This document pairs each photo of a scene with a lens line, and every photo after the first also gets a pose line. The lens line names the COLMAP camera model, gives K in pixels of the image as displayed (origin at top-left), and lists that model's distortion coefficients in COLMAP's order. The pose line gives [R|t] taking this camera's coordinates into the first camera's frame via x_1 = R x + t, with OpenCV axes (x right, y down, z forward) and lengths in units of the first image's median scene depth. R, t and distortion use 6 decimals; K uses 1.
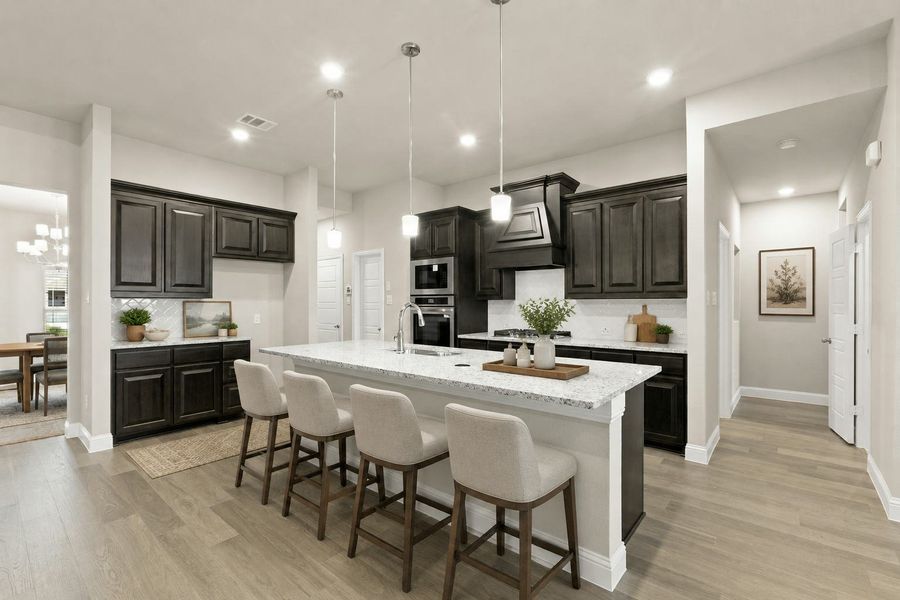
lens RADIAL K [[390.4, 0, 443.6], [0, 390.4, 300.4], [0, 0, 1]] dist [-0.002094, 0.002309]
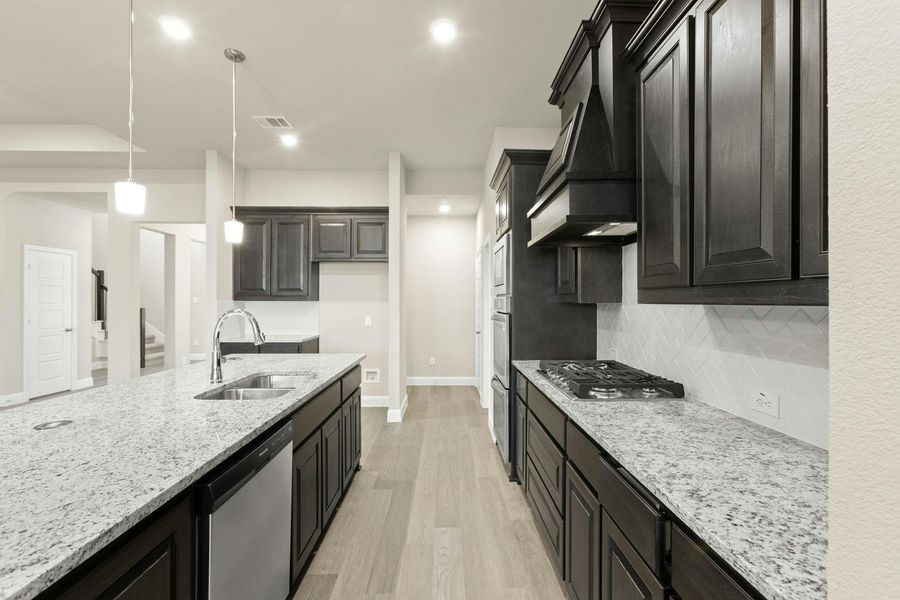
lens RADIAL K [[390.4, 0, 469.9], [0, 390.4, 301.3], [0, 0, 1]] dist [-0.002094, 0.002309]
pose [[0.681942, 0.002114, -0.731404, 0.442860], [0.001645, 0.999989, 0.004425, -0.007350], [0.731405, -0.004221, 0.681931, 0.536977]]
